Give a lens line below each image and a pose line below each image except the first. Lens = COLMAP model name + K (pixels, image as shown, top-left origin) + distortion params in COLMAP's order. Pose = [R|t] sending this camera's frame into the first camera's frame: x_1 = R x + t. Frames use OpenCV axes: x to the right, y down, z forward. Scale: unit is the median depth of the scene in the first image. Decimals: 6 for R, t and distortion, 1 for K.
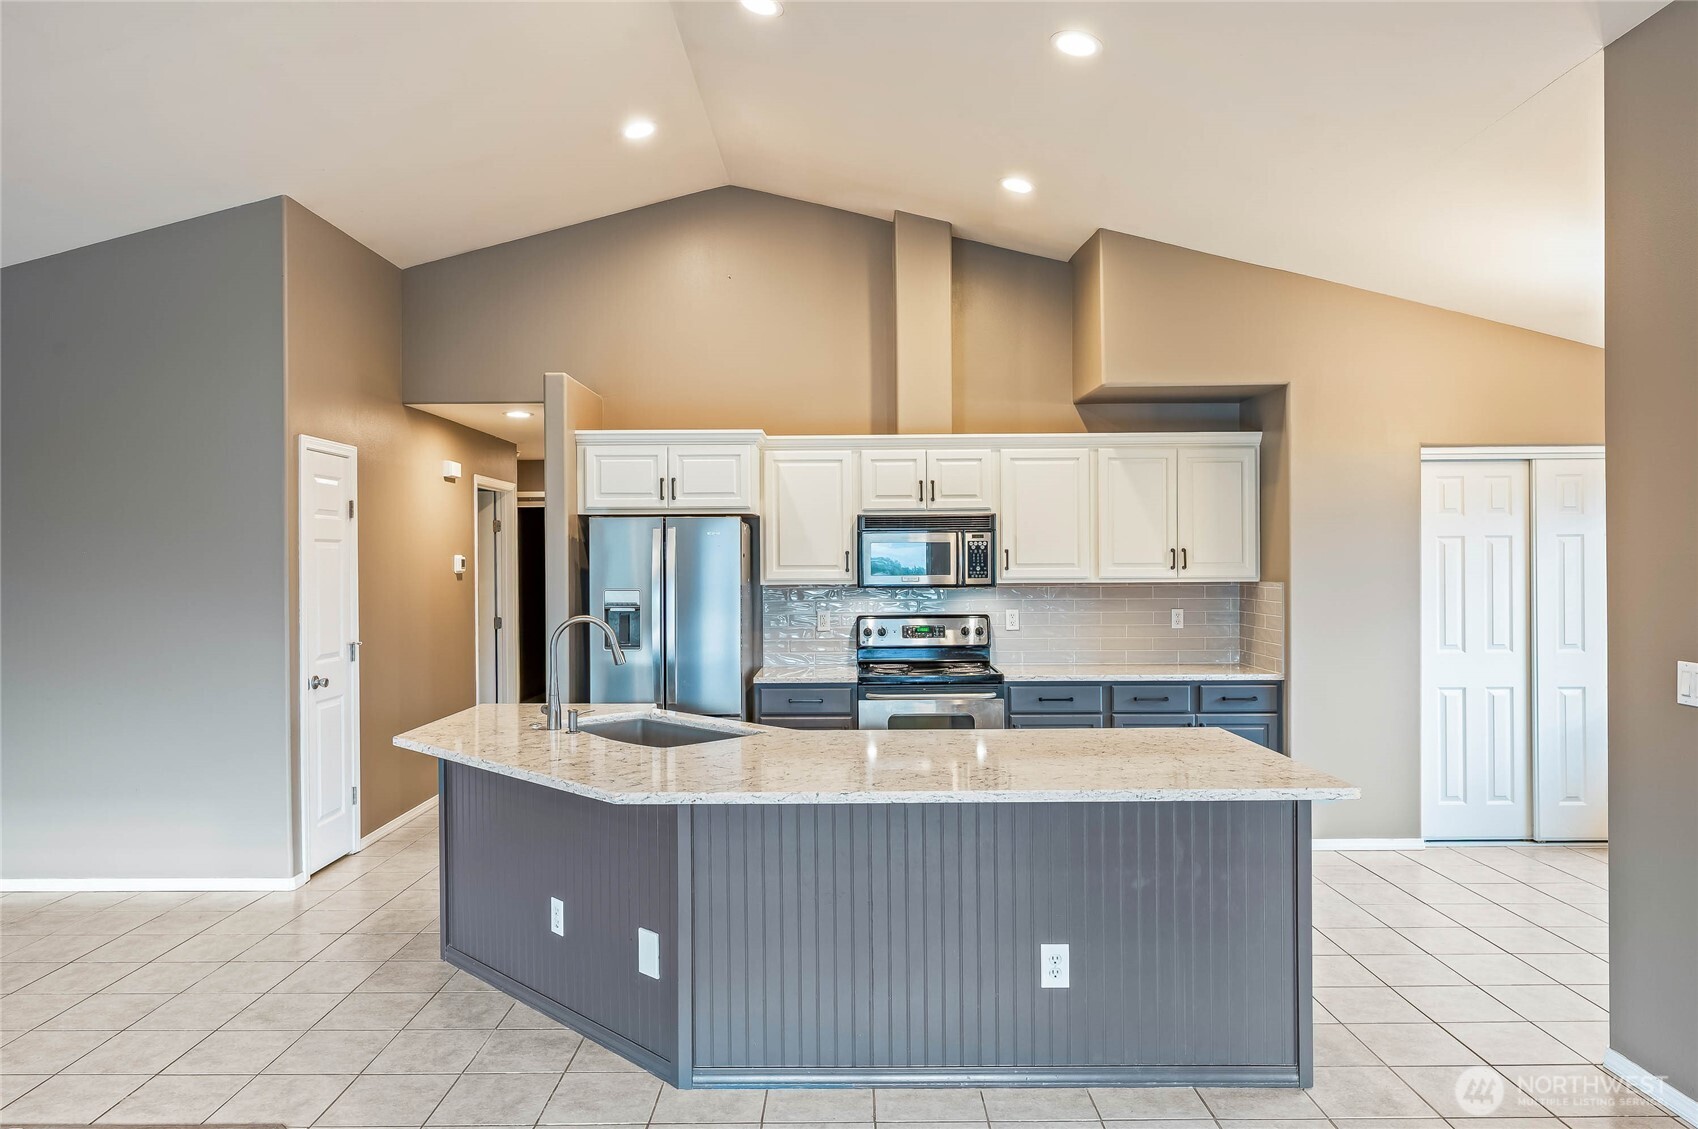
lens RADIAL K [[1081.5, 0, 849.0], [0, 1081.5, 564.5], [0, 0, 1]] dist [-0.001701, -0.001264]
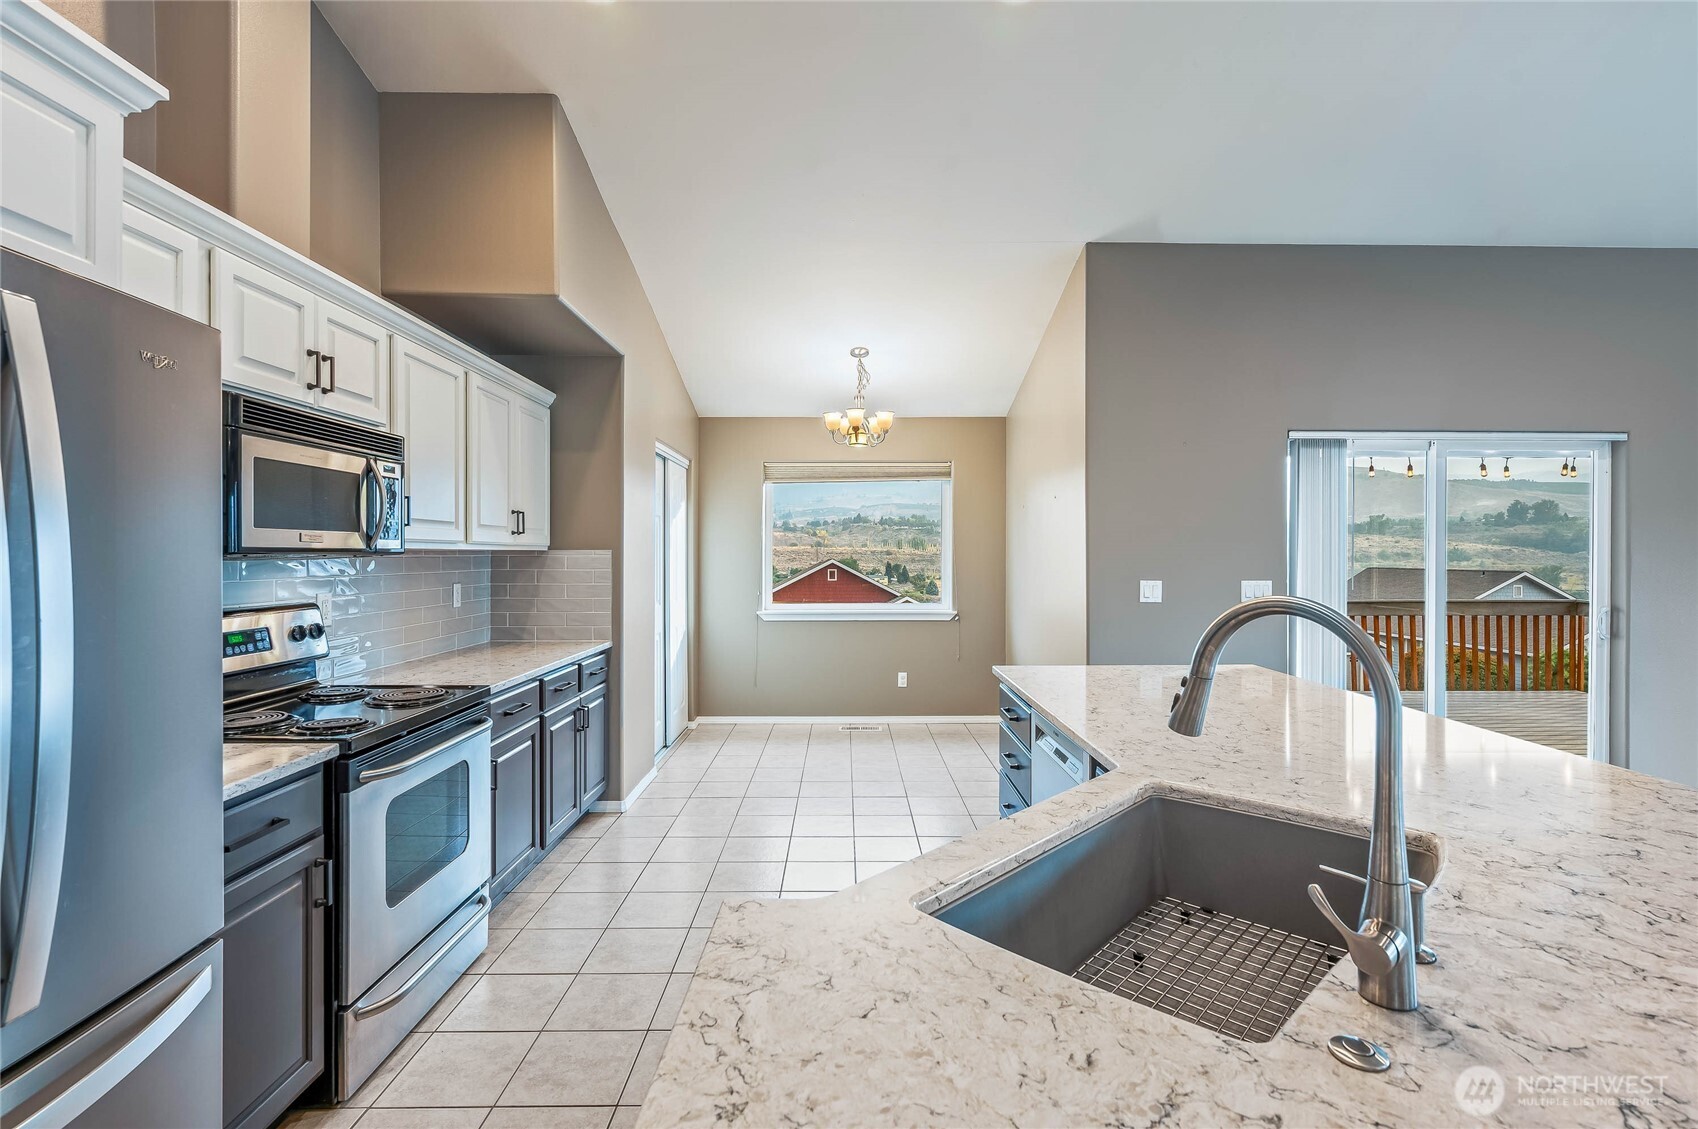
lens RADIAL K [[781.2, 0, 849.0], [0, 781.2, 564.5], [0, 0, 1]] dist [-0.000531, -0.000083]
pose [[-0.005710, -0.007268, 0.999957, -0.319794], [0.001874, 0.999972, 0.007279, 0.024147], [-0.999982, 0.001916, -0.005696, 0.757600]]
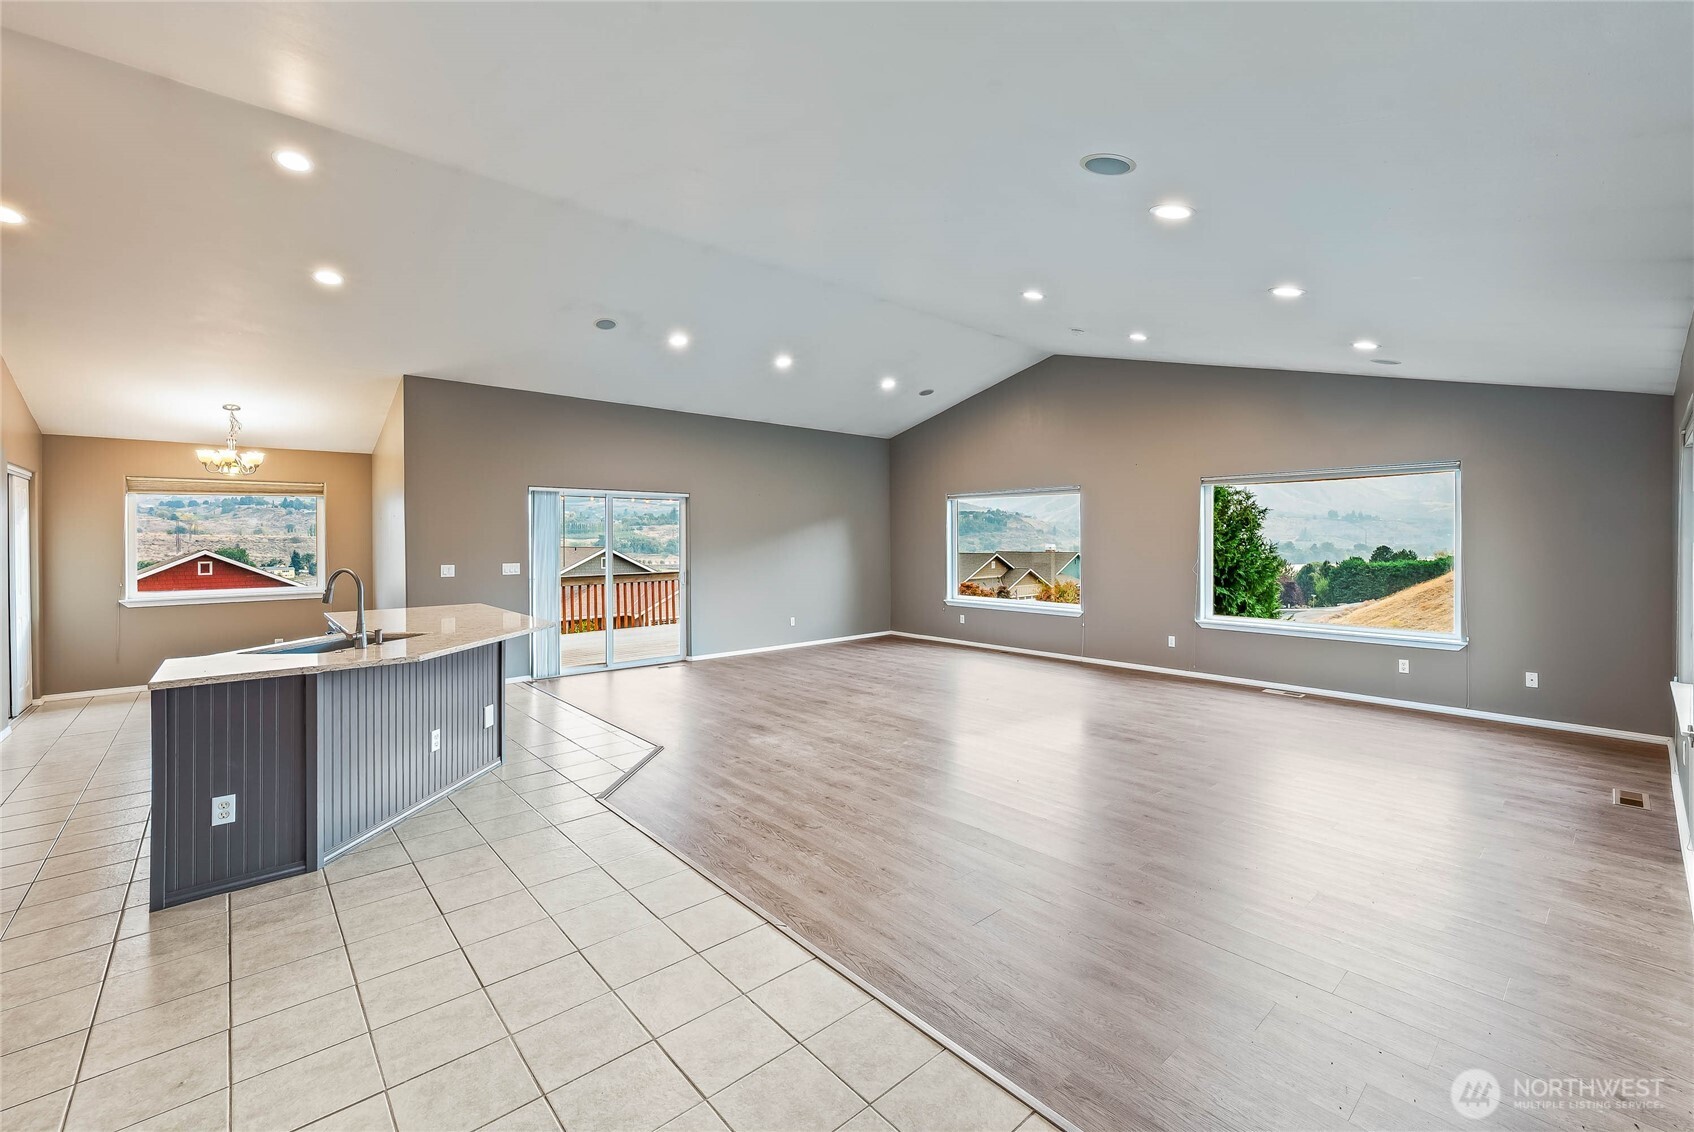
lens RADIAL K [[705.0, 0, 878.6], [0, 705.0, 538.5], [0, 0, 1]] dist [0.001488, 0.000205]
pose [[-0.678860, 0.009935, 0.734201, -0.939510], [0.011811, 0.999927, -0.002610, 0.012348], [-0.734173, 0.006900, -0.678927, 0.748465]]
